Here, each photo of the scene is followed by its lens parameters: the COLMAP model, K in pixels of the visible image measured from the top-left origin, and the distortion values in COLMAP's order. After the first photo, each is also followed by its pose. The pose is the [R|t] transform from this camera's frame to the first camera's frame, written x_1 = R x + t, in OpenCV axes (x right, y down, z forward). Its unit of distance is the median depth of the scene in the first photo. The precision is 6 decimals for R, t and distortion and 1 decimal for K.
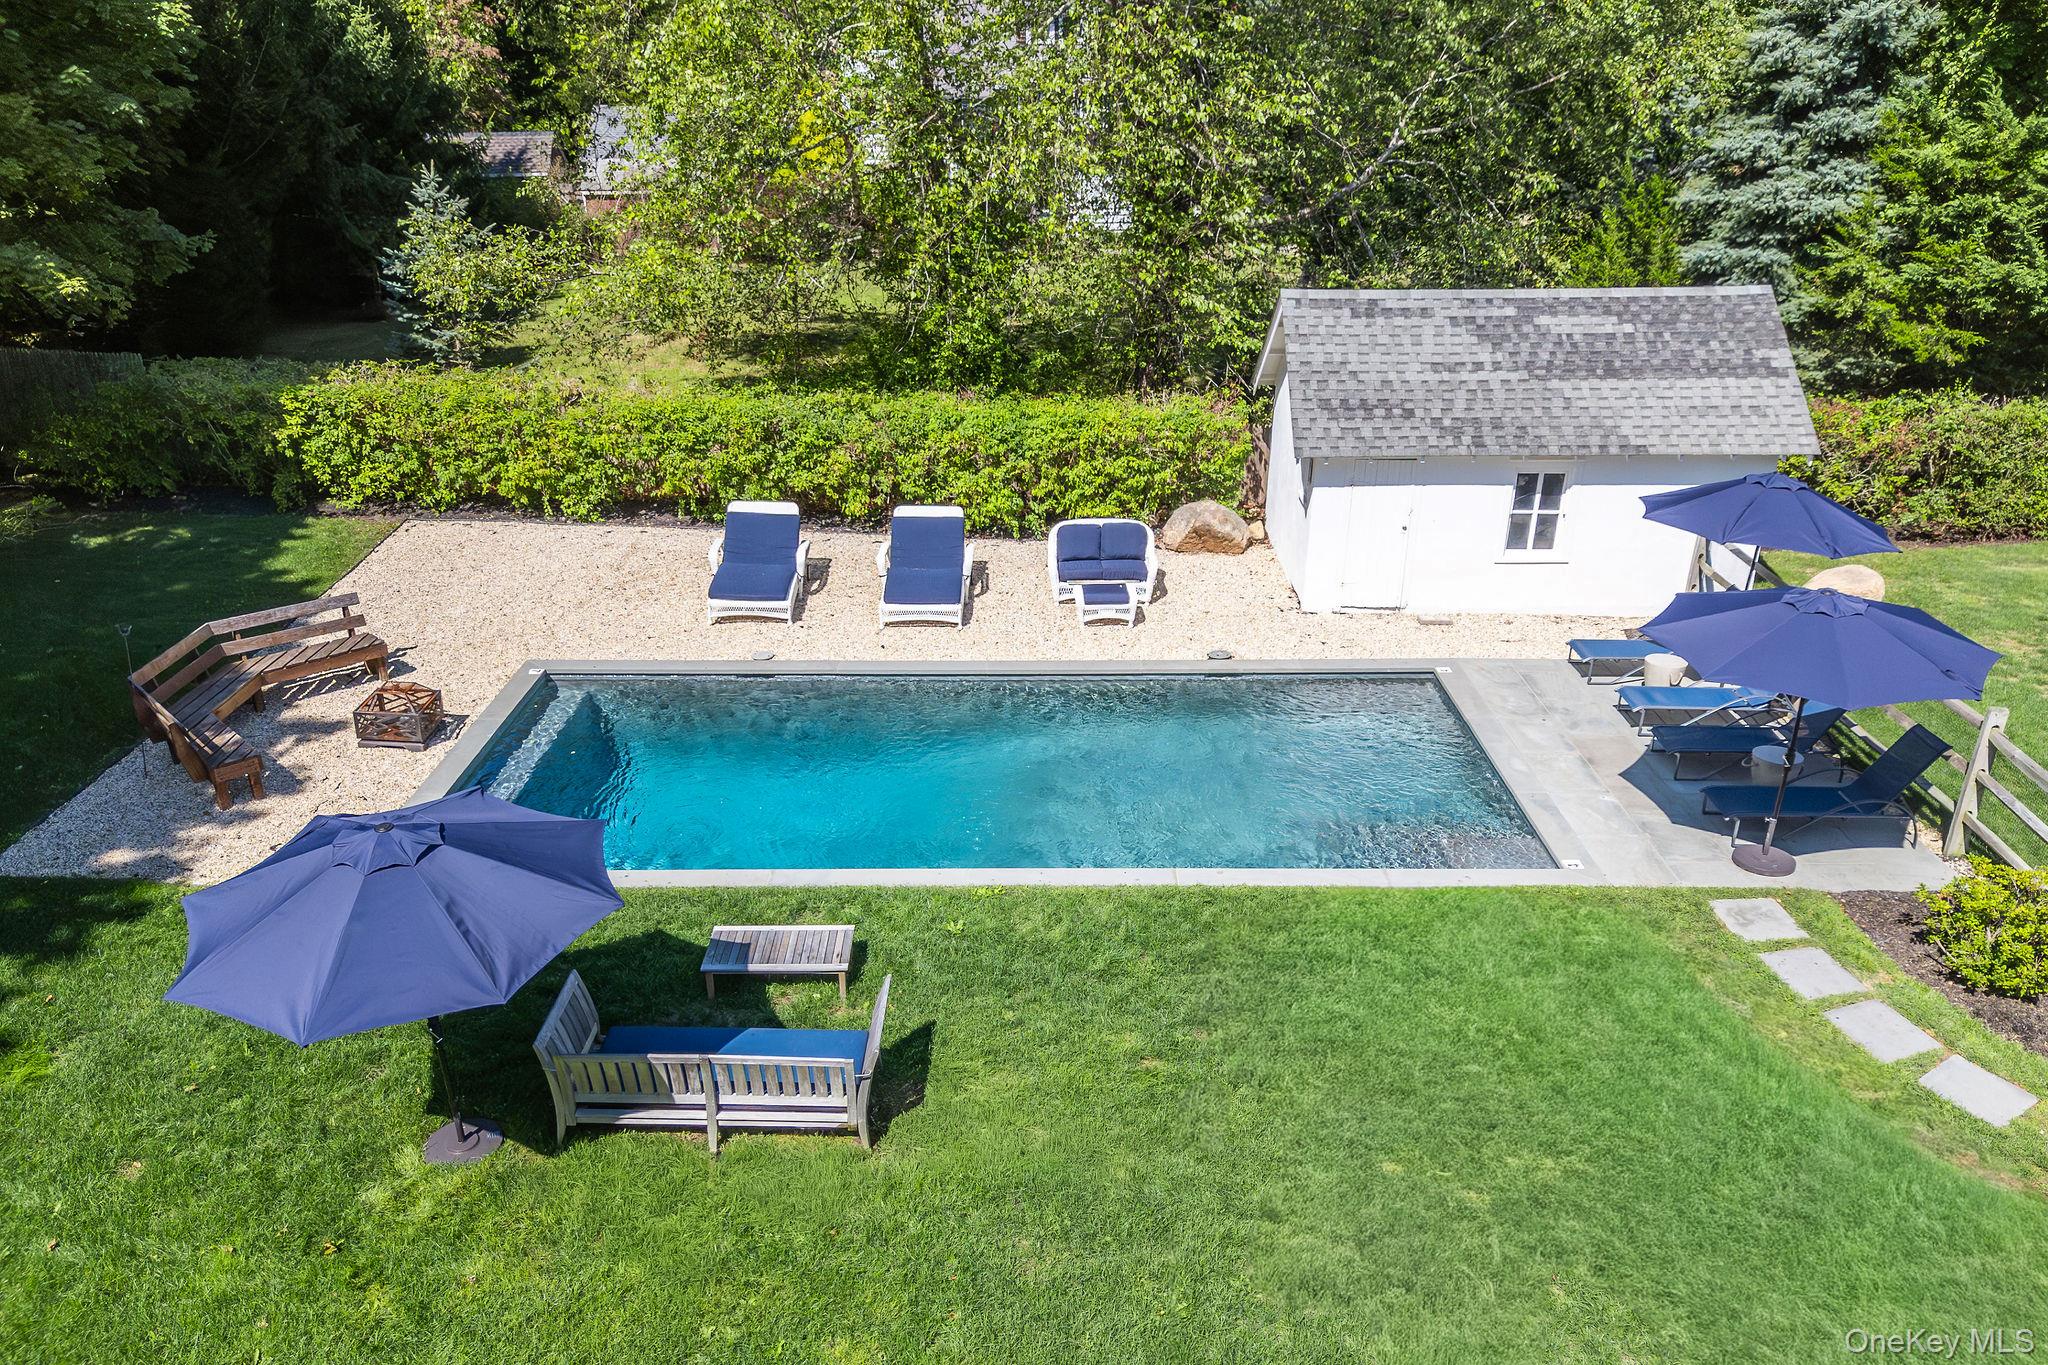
lens RADIAL K [[1570.9, 0, 1024.0], [0, 1570.9, 682.5], [0, 0, 1]] dist [0.116916, 0.000762]
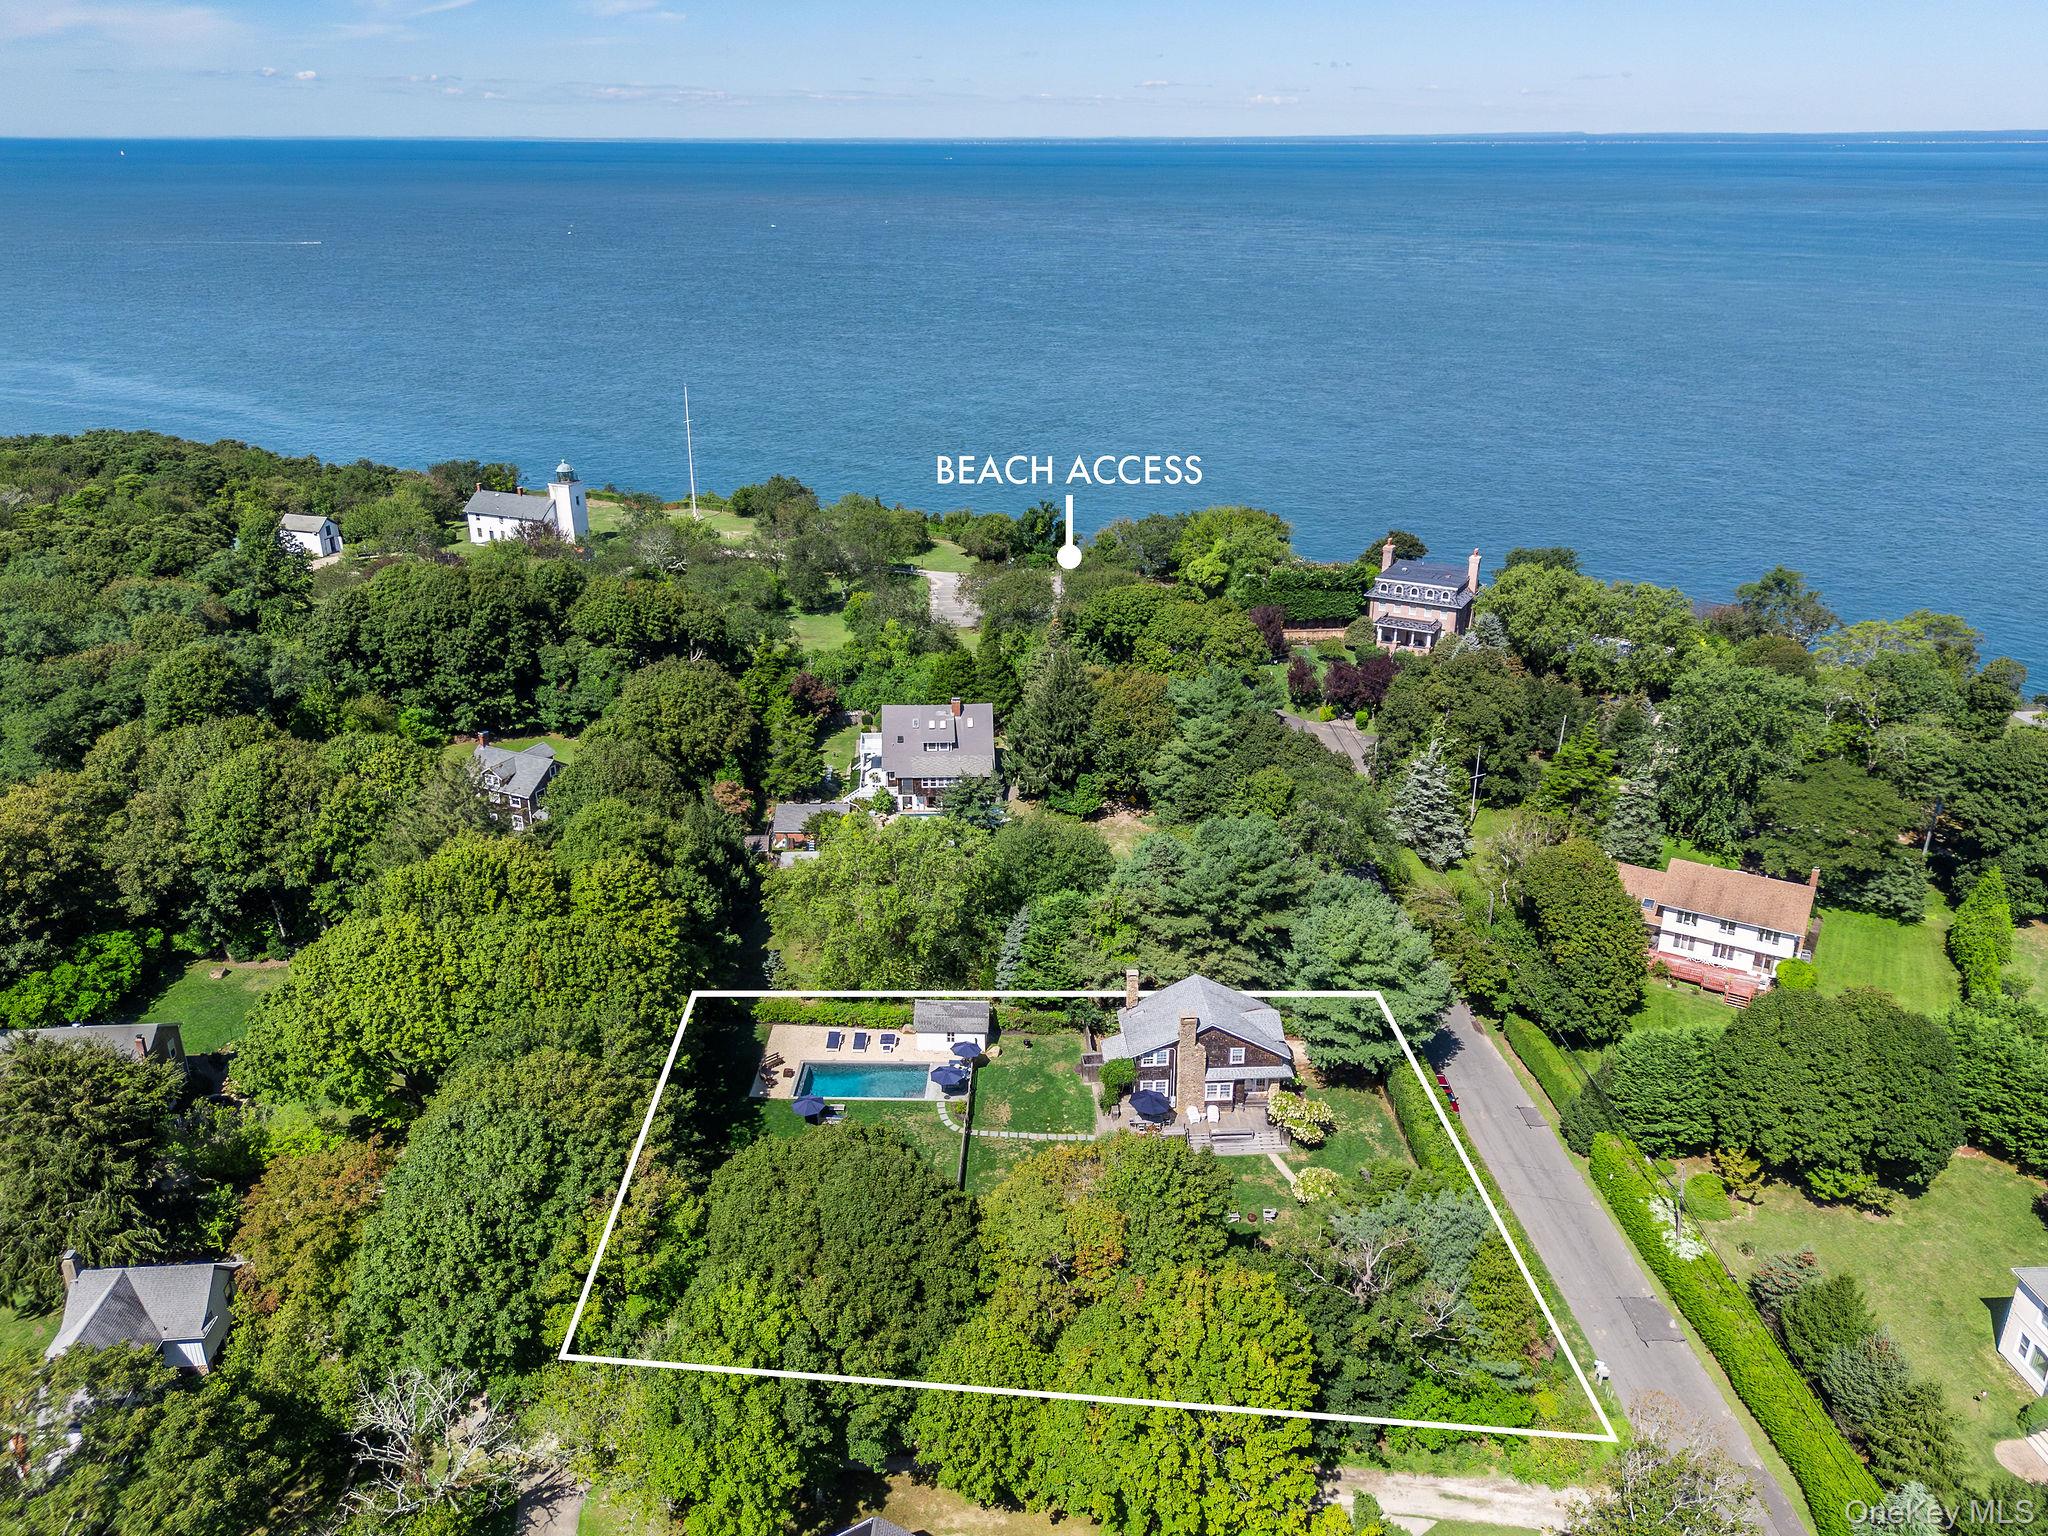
lens RADIAL K [[1444.9, 0, 1024.0], [0, 1444.9, 768.0], [0, 0, 1]] dist [0.120976, -0.000093]
pose [[0.999814, 0.008225, -0.017417, 0.716168], [-0.008425, 0.999899, -0.011424, -1.149807], [0.017321, 0.011568, 0.999783, -5.025035]]
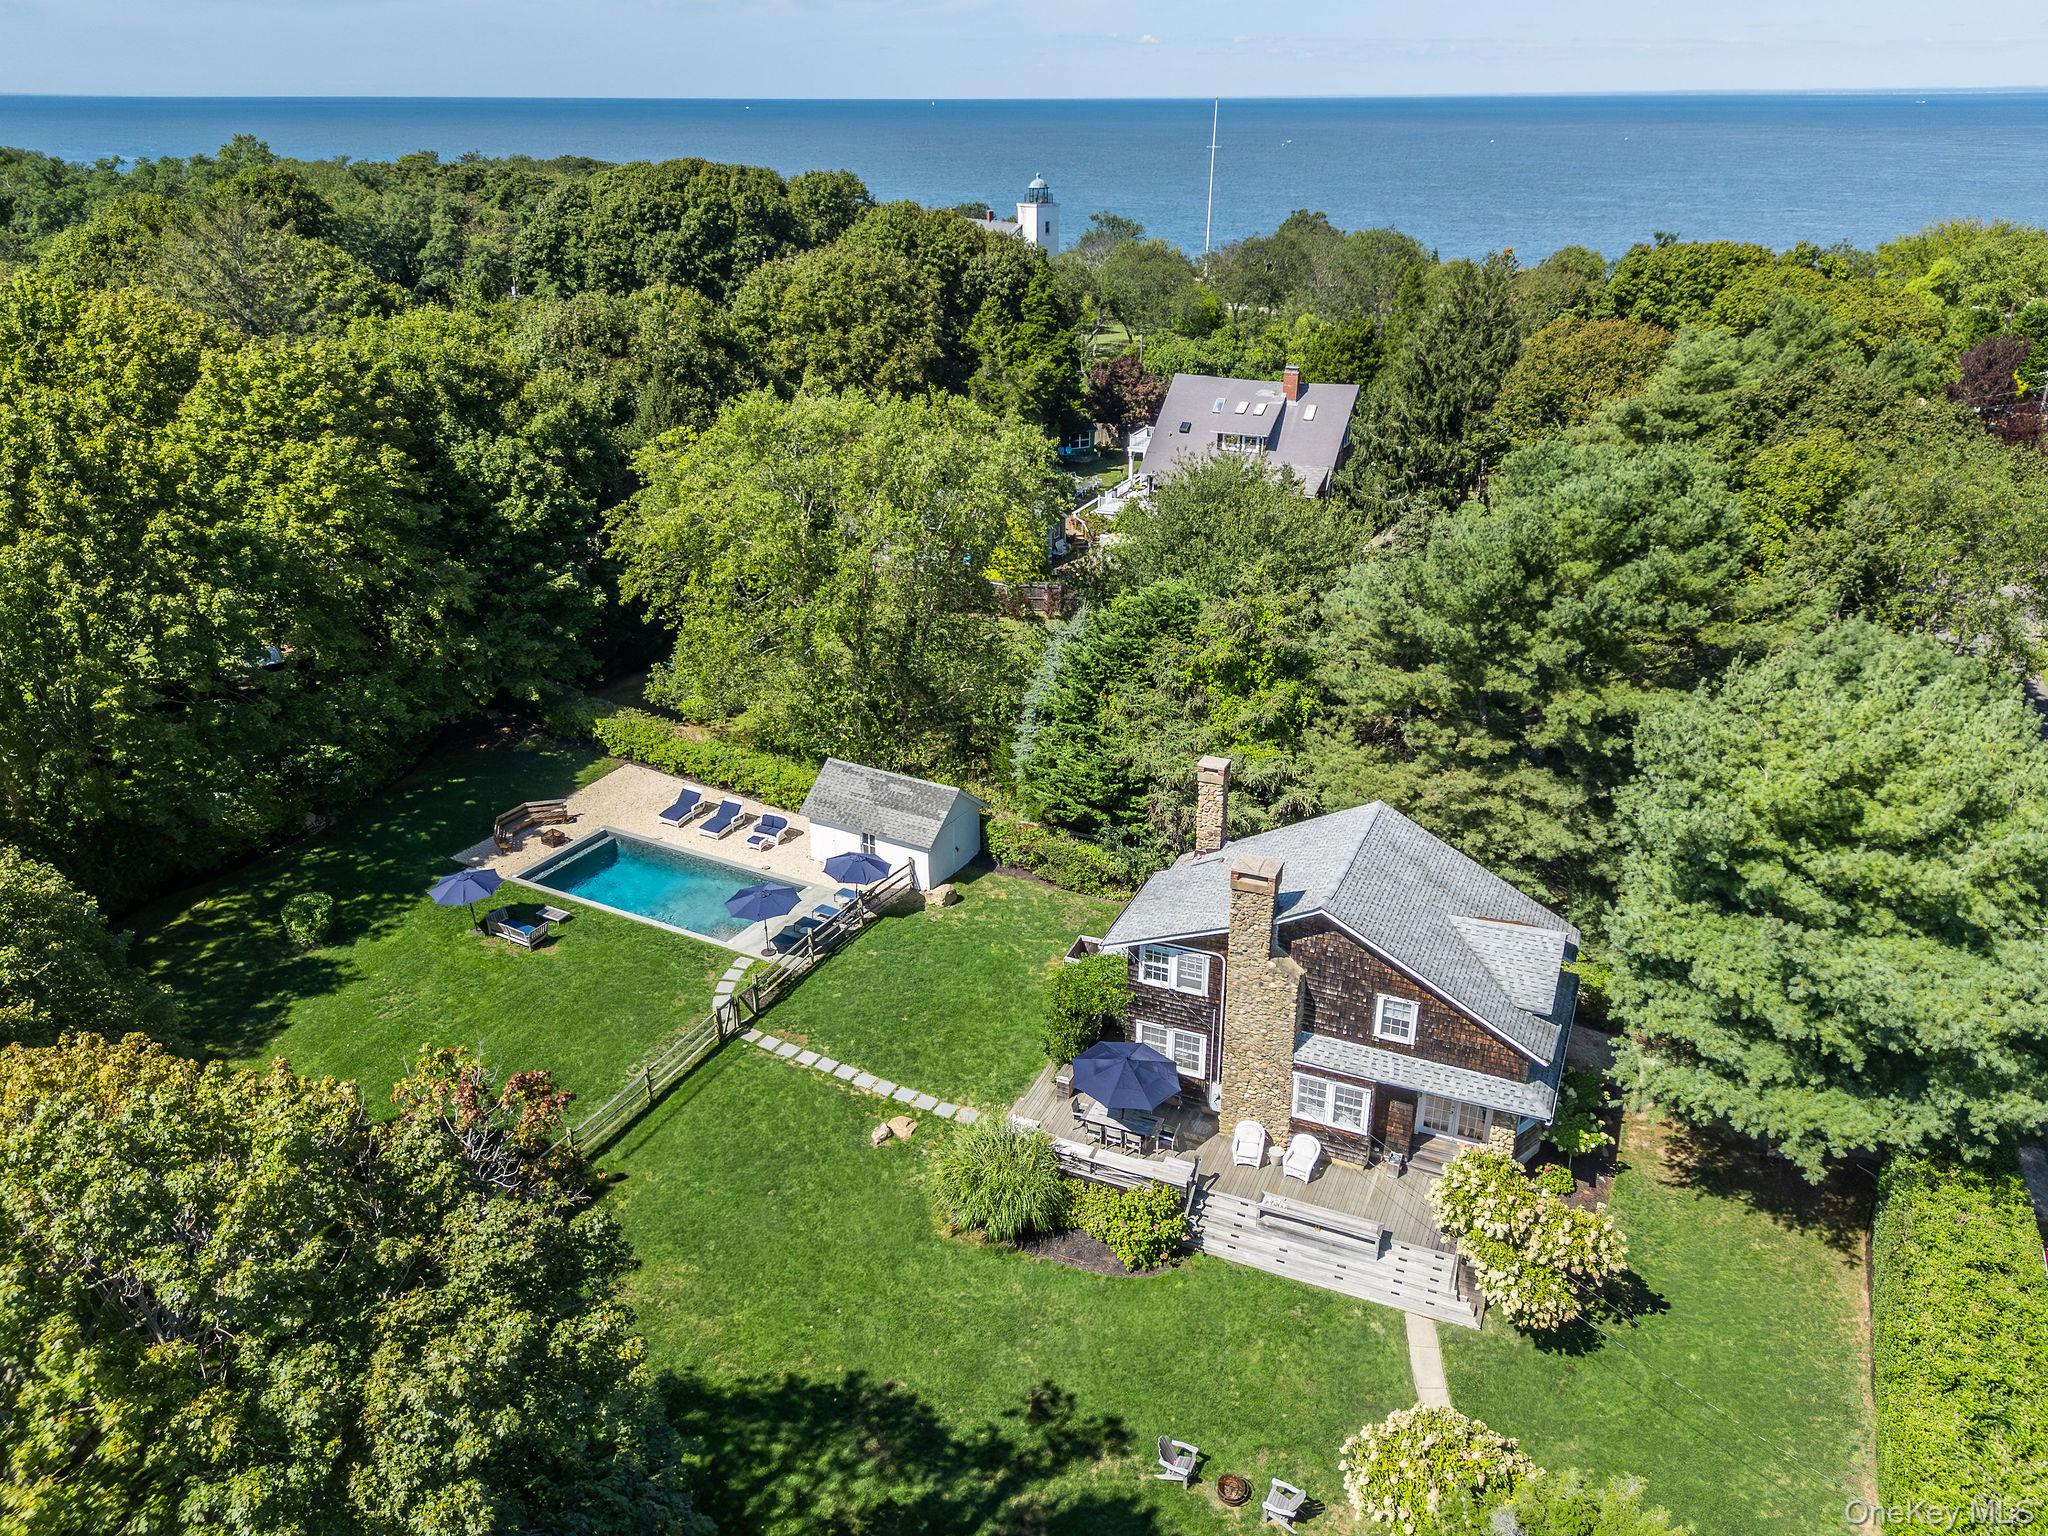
lens RADIAL K [[1515.6, 0, 1024.0], [0, 1515.6, 768.0], [0, 0, 1]] dist [0.028764, -0.000972]
pose [[0.883629, 0.196688, -0.424868, 1.795615], [-0.187142, 0.980209, 0.064565, -0.496812], [0.429158, 0.022460, 0.902950, -1.537899]]
